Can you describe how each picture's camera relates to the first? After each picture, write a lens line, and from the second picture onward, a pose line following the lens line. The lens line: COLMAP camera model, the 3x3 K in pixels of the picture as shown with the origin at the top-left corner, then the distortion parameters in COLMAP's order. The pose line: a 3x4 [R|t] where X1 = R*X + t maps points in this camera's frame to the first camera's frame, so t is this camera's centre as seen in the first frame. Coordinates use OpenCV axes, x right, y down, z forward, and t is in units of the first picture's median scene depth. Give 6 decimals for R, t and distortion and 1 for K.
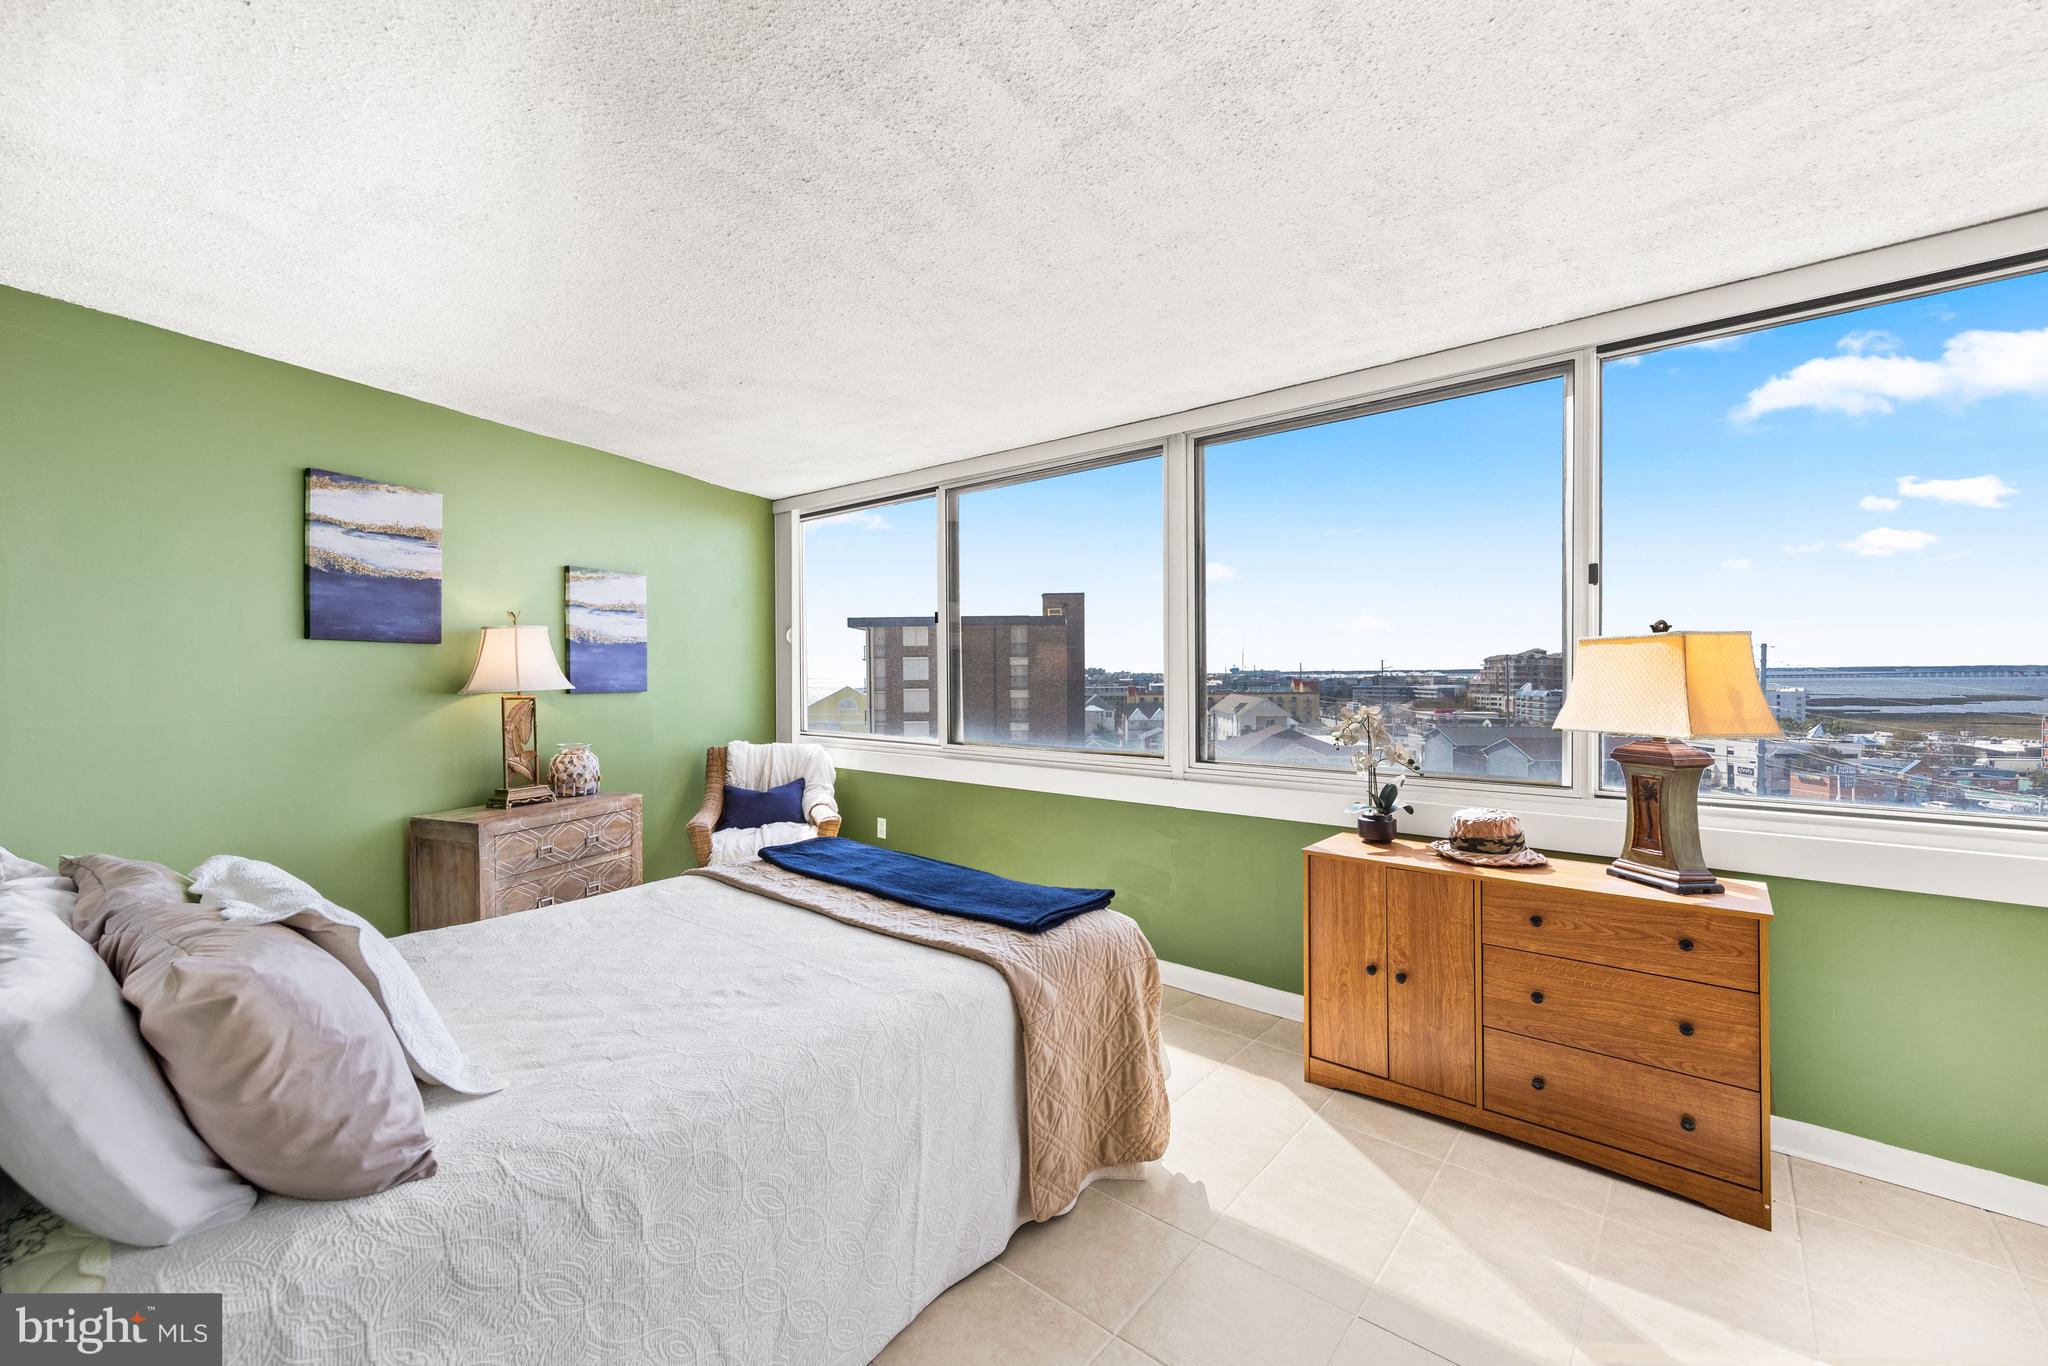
lens RADIAL K [[813.8, 0, 1028.3], [0, 813.8, 685.6], [0, 0, 1]] dist [0.007928, -0.000538]
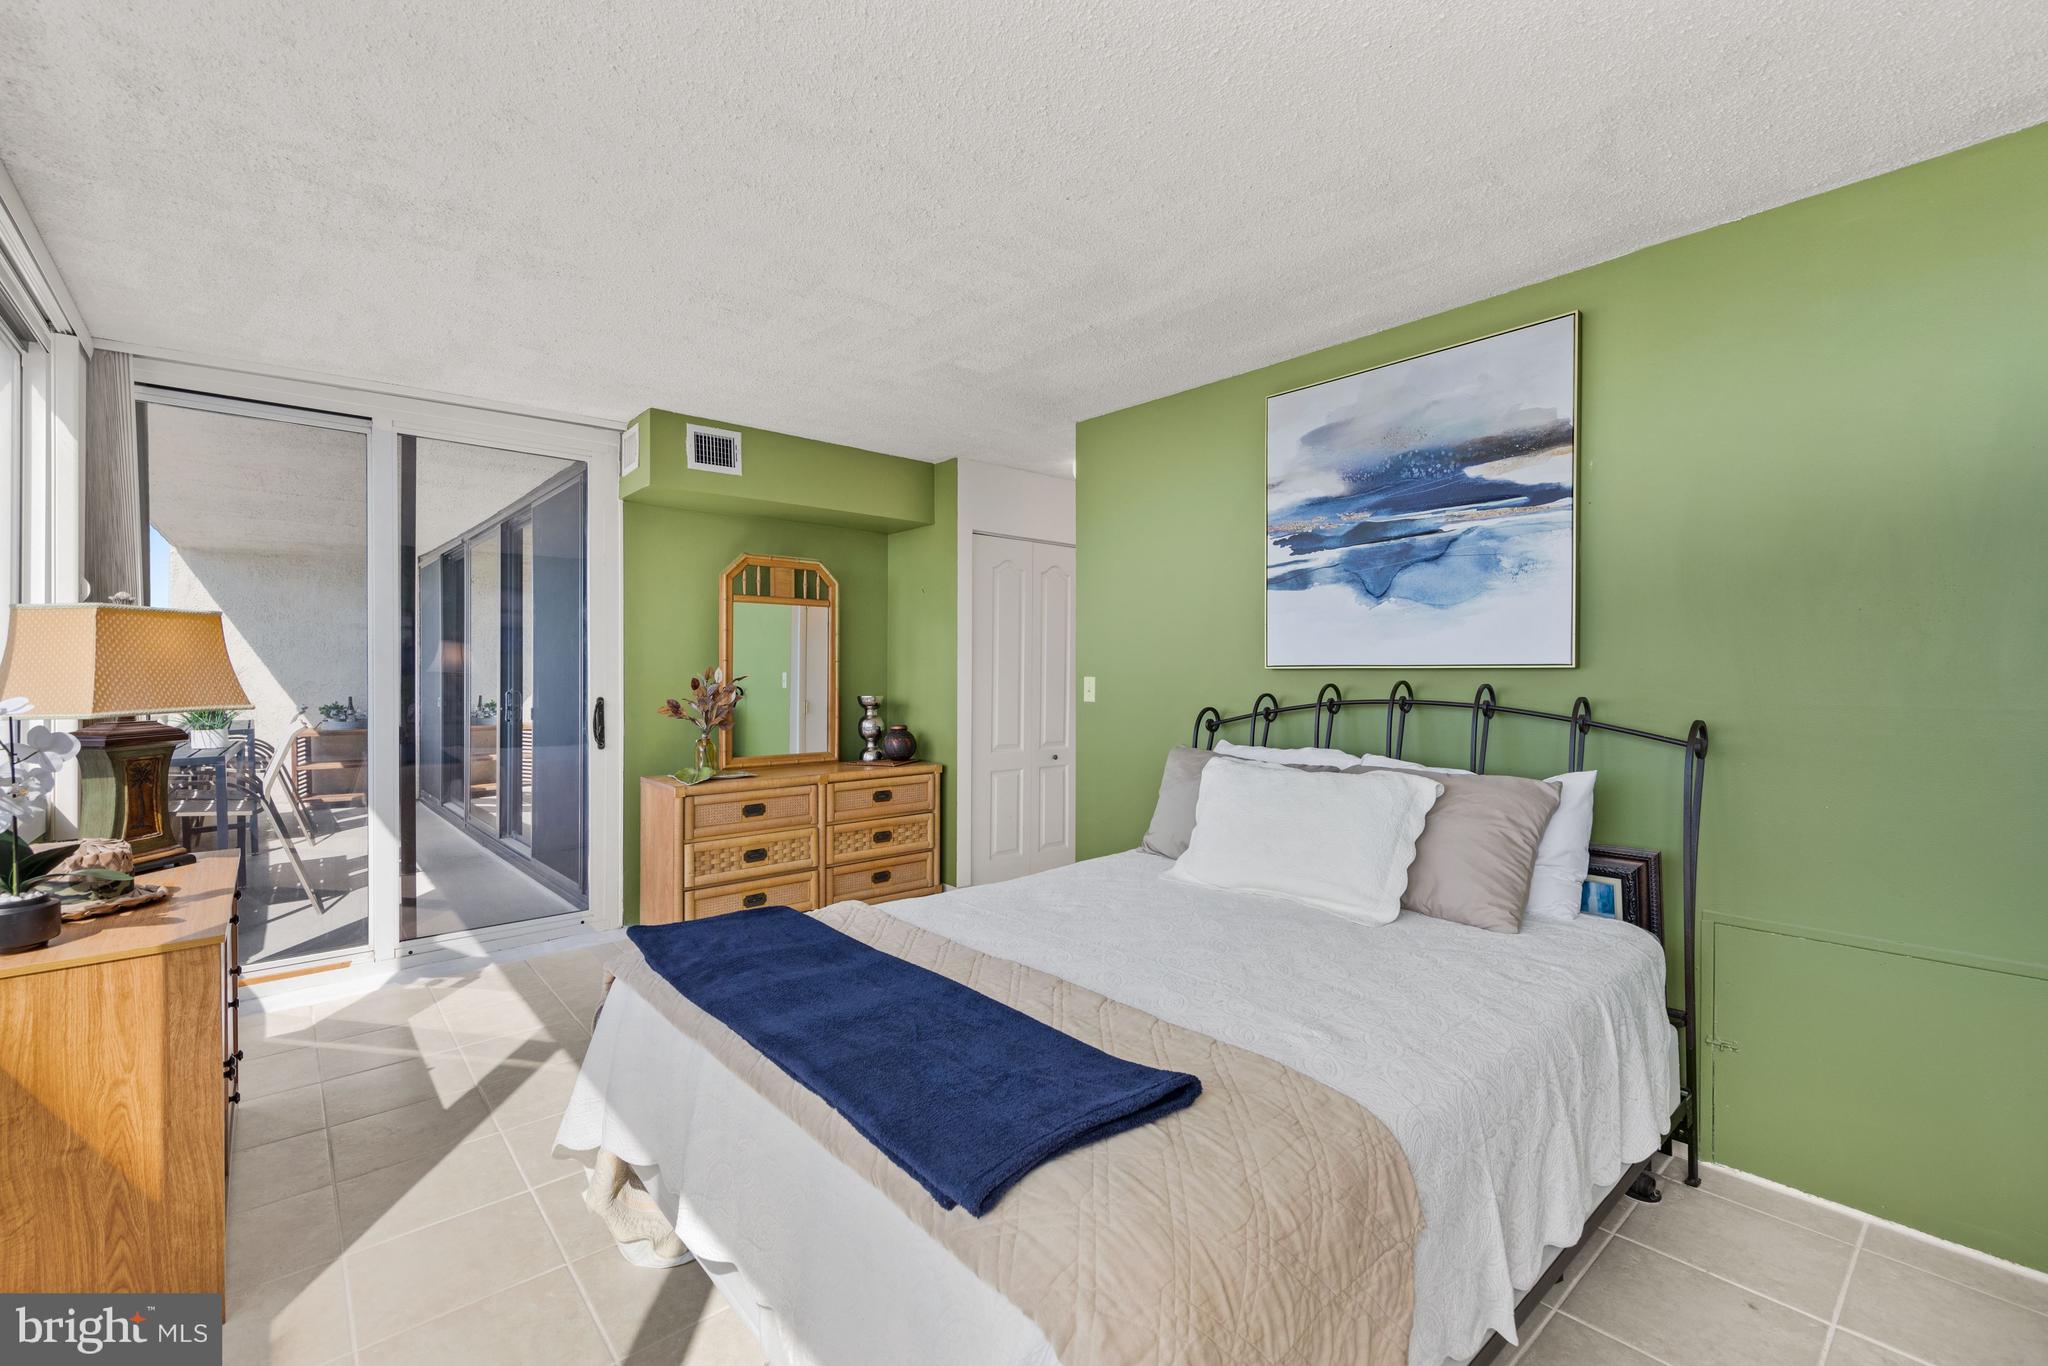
lens RADIAL K [[862.6, 0, 1032.7], [0, 862.6, 678.0], [0, 0, 1]] dist [0.009690, -0.000014]
pose [[-0.986866, 0.004108, 0.161489, -0.249821], [0.006574, 0.999870, 0.014739, 0.006839], [-0.161408, 0.015607, -0.986764, 1.079976]]
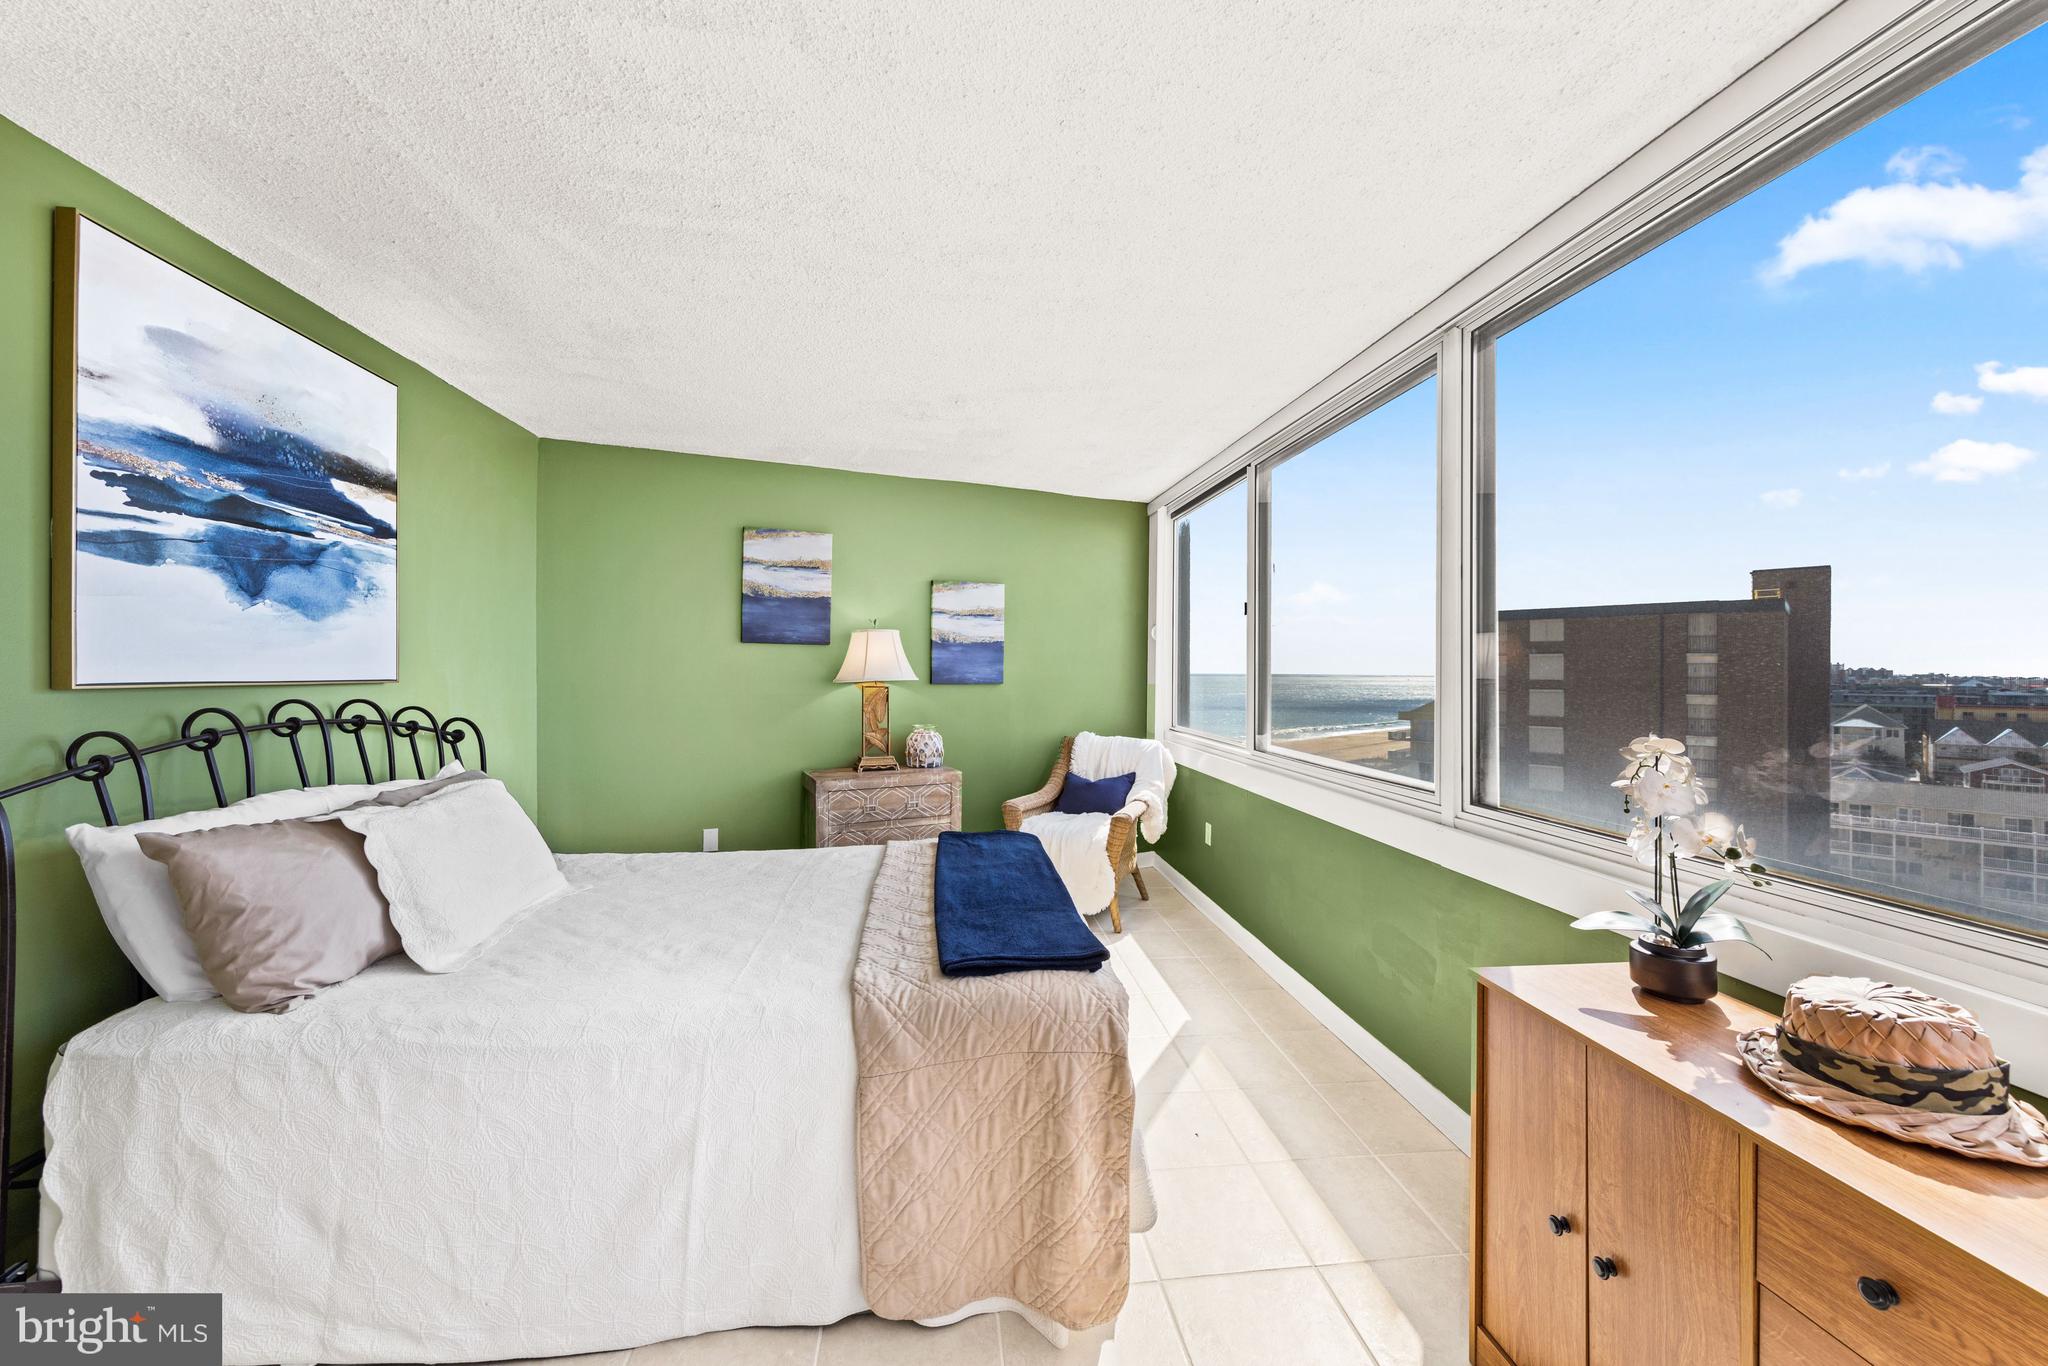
lens RADIAL K [[768.4, 0, 1048.2], [0, 768.4, 667.9], [0, 0, 1]] dist [0.006342, -0.000559]
pose [[0.741081, 0.008176, -0.671365, 0.345443], [-0.020155, 0.999746, -0.010073, -0.006566], [0.671113, 0.020996, 0.741058, 0.259662]]
